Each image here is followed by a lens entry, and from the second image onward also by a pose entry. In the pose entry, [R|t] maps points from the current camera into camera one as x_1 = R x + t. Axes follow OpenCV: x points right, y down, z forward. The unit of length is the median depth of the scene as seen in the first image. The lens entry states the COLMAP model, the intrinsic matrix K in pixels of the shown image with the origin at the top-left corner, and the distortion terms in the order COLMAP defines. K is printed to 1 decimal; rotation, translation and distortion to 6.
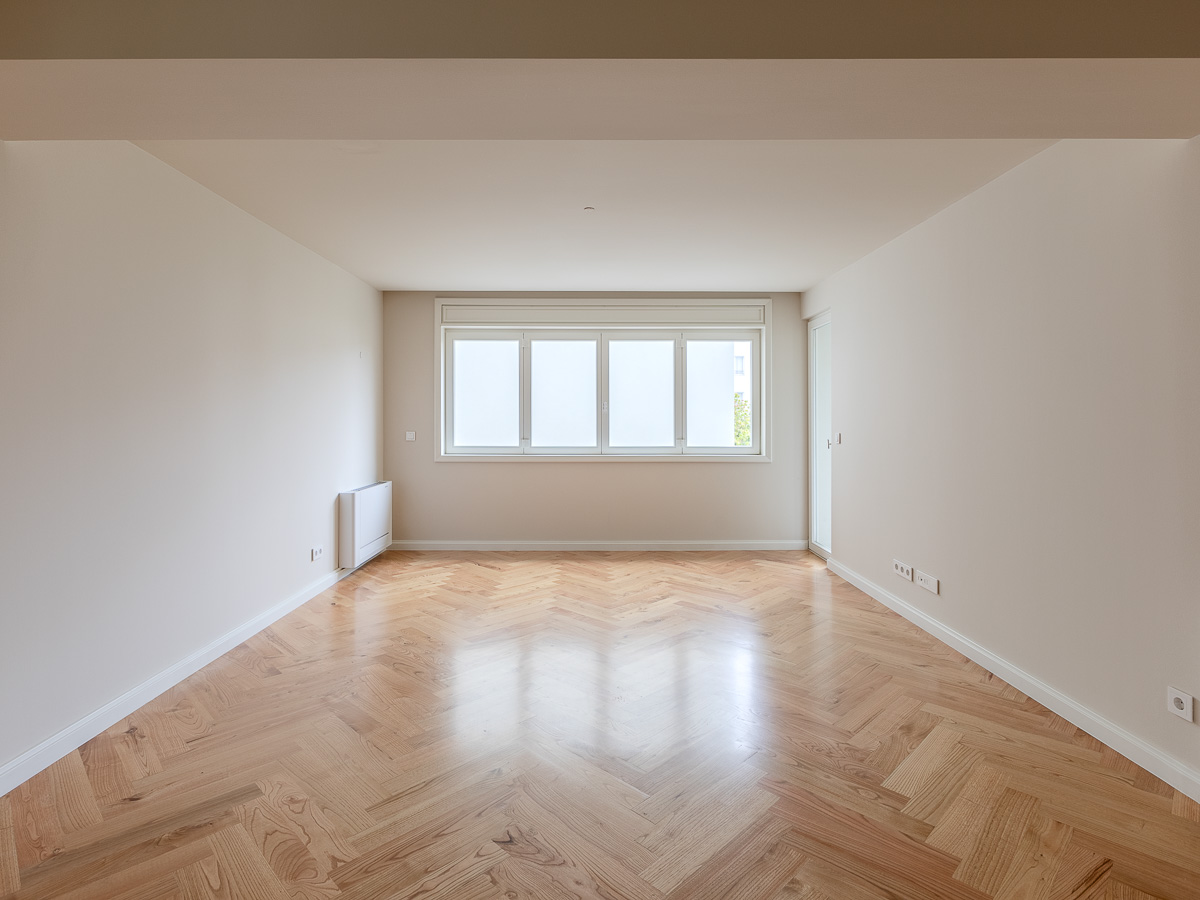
lens RADIAL K [[586.7, 0, 597.8], [0, 586.7, 446.0], [0, 0, 1]] dist [-0.002507, -0.000744]
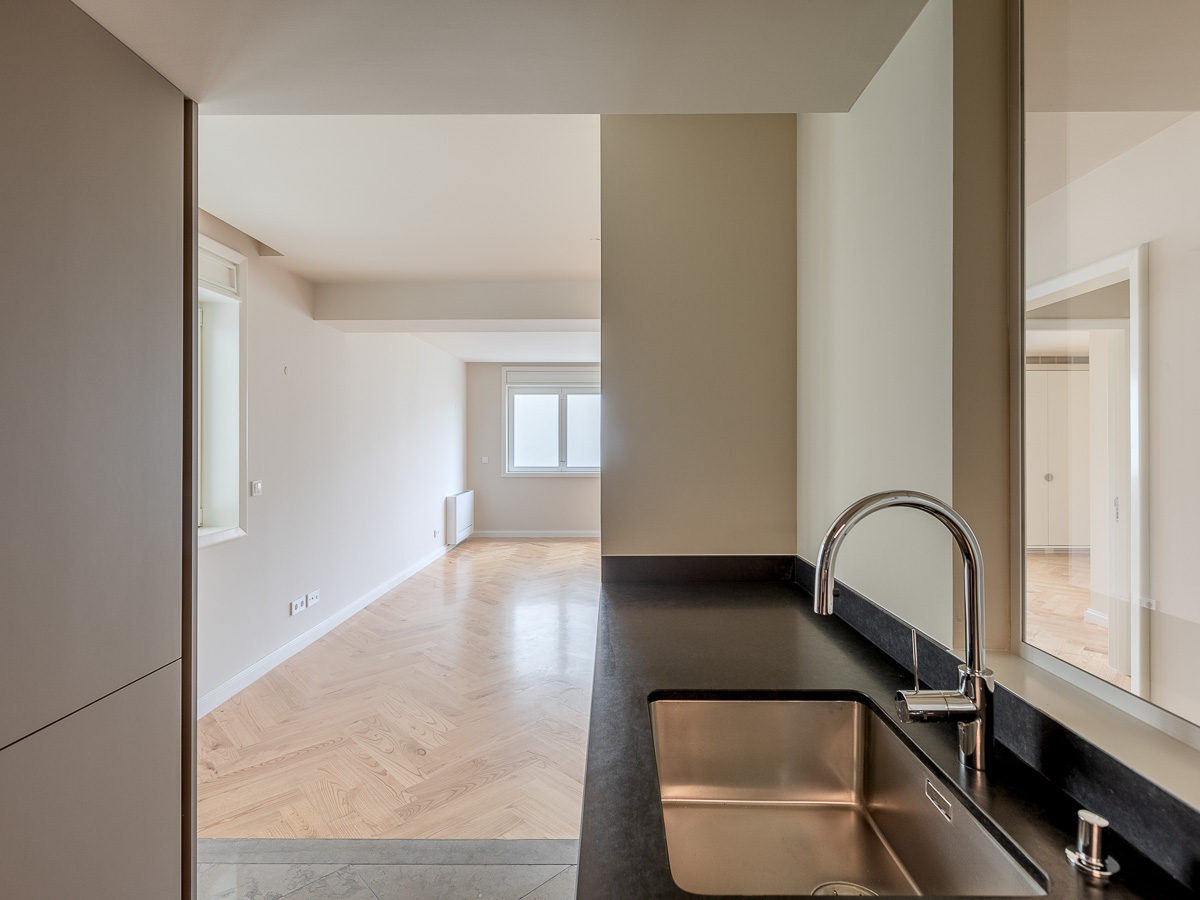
lens RADIAL K [[586.7, 0, 601.0], [0, 586.7, 456.4], [0, 0, 1]] dist [-0.002507, -0.000744]
pose [[0.999433, -0.002791, -0.033546, 0.023394], [0.002243, 0.999864, -0.016356, -0.000561], [0.033587, 0.016272, 0.999303, -0.504020]]
